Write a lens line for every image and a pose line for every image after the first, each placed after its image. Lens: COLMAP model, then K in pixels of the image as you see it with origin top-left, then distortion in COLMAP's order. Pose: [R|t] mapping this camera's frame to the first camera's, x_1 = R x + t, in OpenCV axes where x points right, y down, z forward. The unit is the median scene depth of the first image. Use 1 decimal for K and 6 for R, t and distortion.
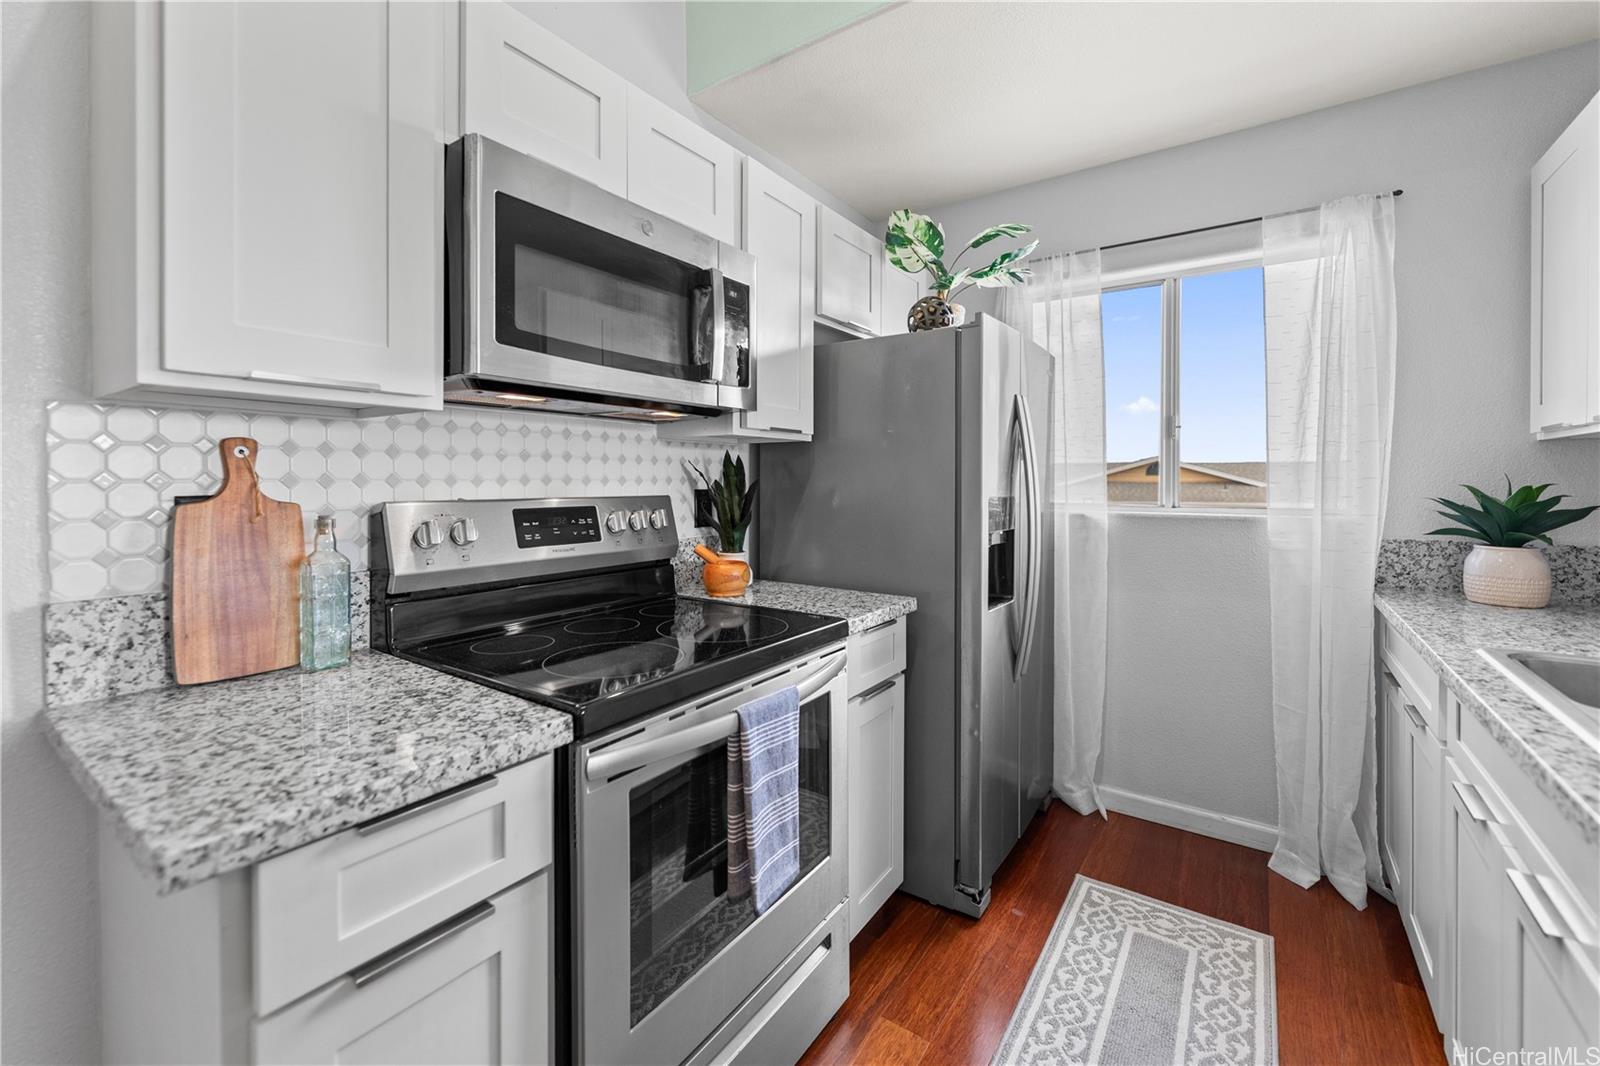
lens RADIAL K [[690.3, 0, 773.5], [0, 690.3, 483.5], [0, 0, 1]] dist [0.000180, -0.000055]
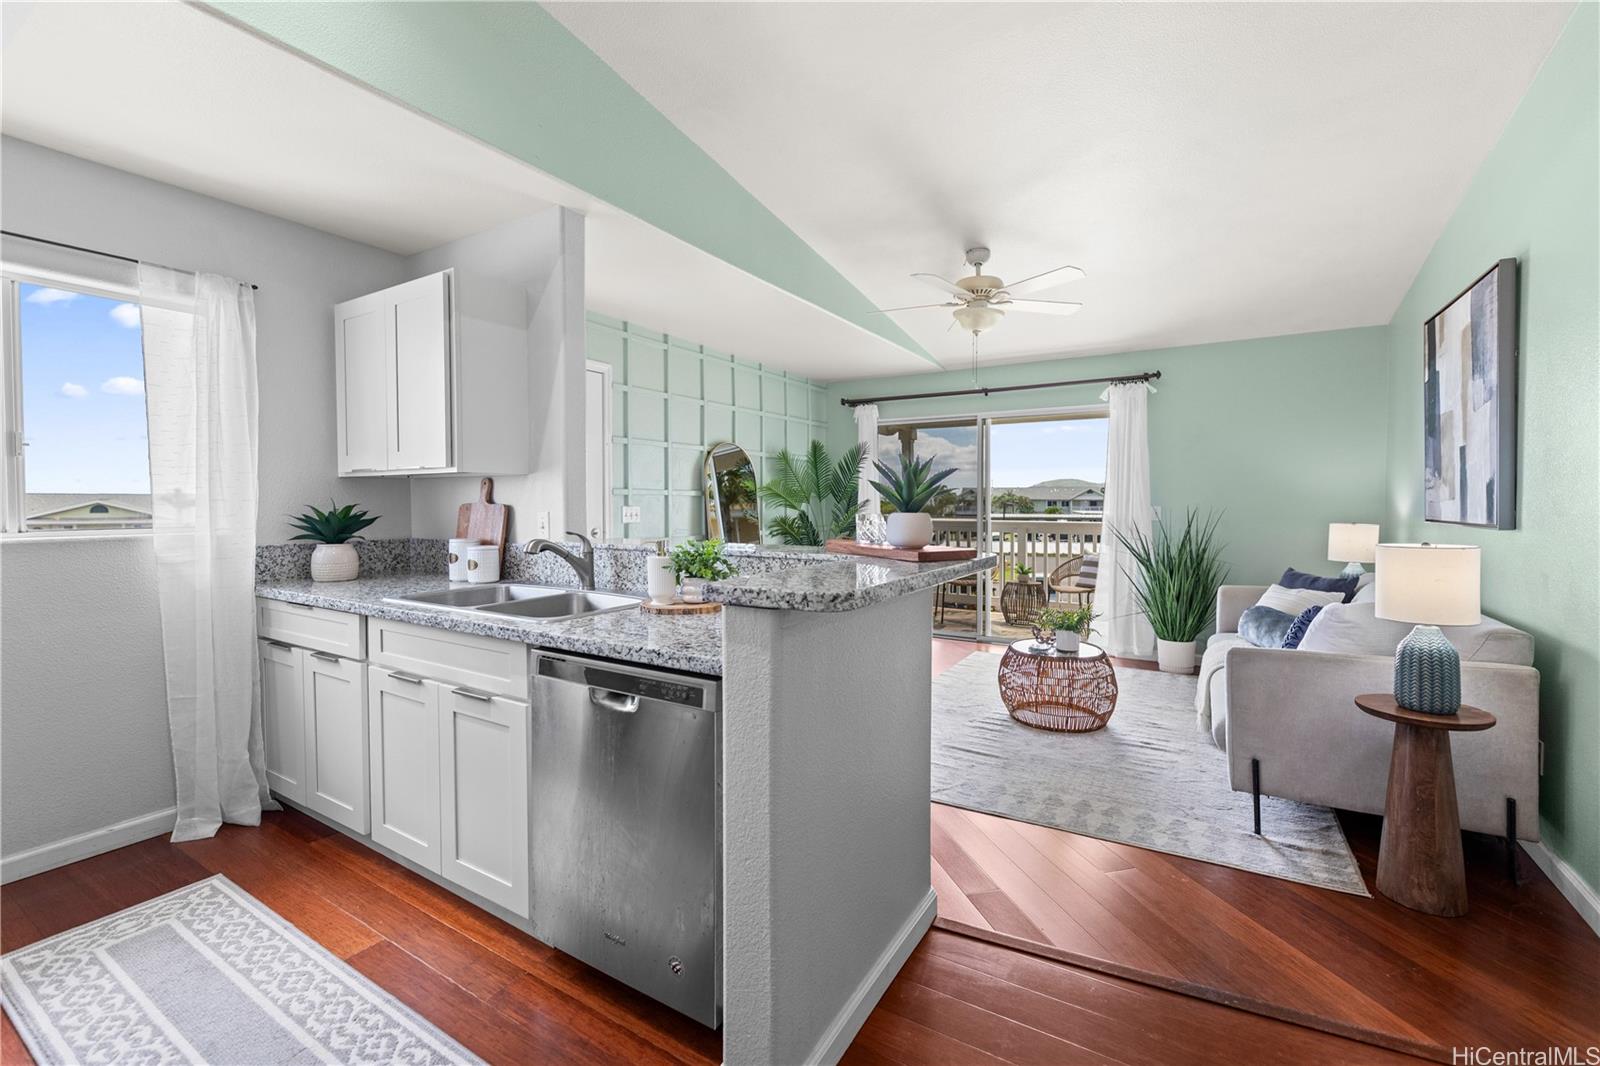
lens RADIAL K [[666.3, 0, 794.0], [0, 666.3, 515.5], [0, 0, 1]] dist [0.000455, 0.000159]
pose [[-0.062609, -0.023756, 0.997755, -0.505825], [0.006158, 0.999688, 0.024188, -0.004033], [-0.998019, 0.007659, -0.062443, 0.046773]]
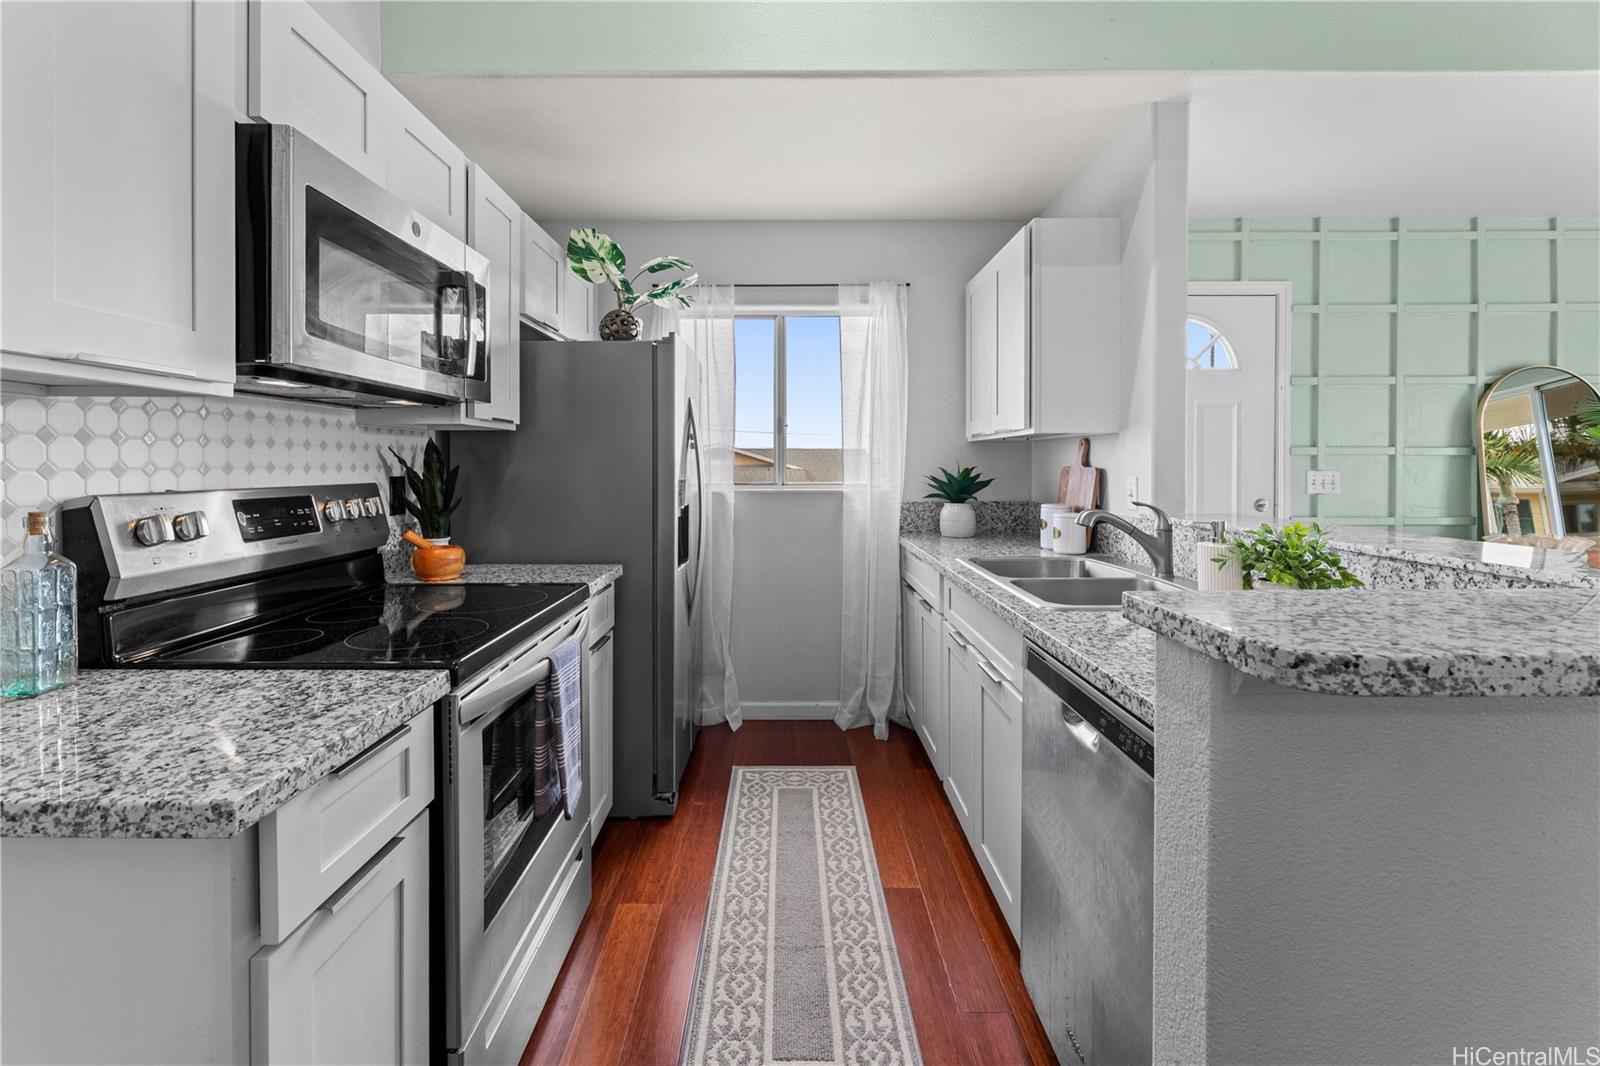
lens RADIAL K [[690.8, 0, 796.3], [0, 690.8, 468.1], [0, 0, 1]] dist [0.002283, 0.000202]
pose [[0.811730, -0.006710, 0.583995, -0.260982], [0.005878, 0.999977, 0.003319, -0.003634], [-0.584004, 0.000739, 0.811751, -0.156531]]
